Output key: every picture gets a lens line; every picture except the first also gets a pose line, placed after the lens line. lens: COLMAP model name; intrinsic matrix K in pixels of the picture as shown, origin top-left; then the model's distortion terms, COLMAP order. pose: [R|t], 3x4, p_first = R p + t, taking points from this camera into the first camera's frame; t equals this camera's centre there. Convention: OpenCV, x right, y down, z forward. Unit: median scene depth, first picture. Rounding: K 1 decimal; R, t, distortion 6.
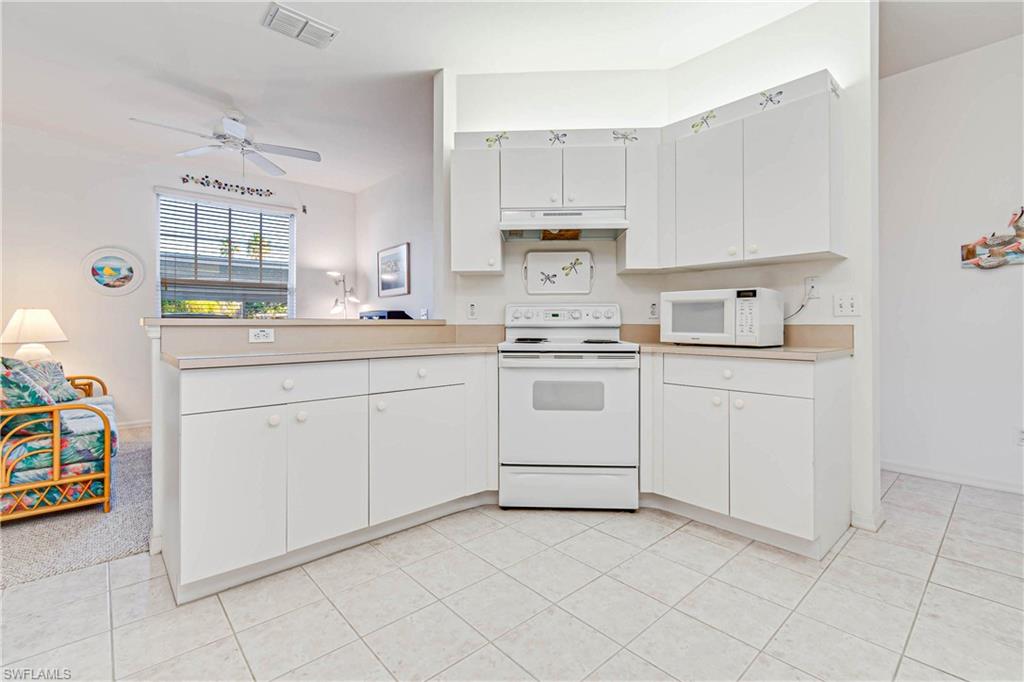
lens RADIAL K [[466.0, 0, 513.6], [0, 466.0, 327.5], [0, 0, 1]] dist [0.005579, -0.001537]
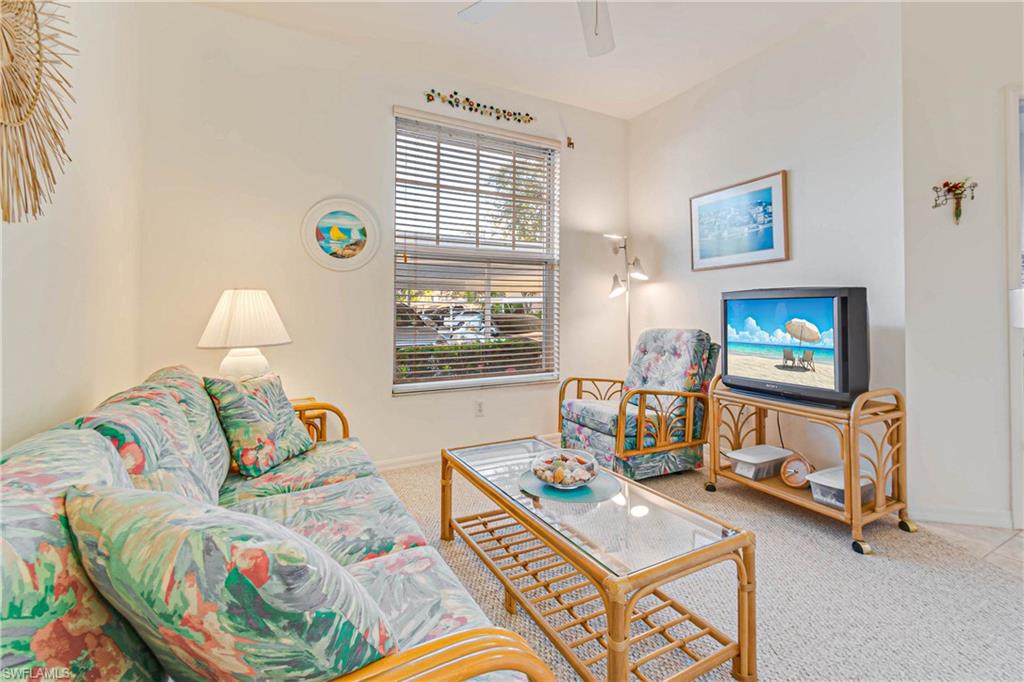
lens RADIAL K [[466.0, 0, 517.7], [0, 466.0, 300.9], [0, 0, 1]] dist [0.005579, -0.001537]
pose [[0.975033, -0.008860, -0.221883, -0.465362], [0.002147, 0.999533, -0.030477, -0.005567], [0.222049, 0.029240, 0.974597, 0.414608]]
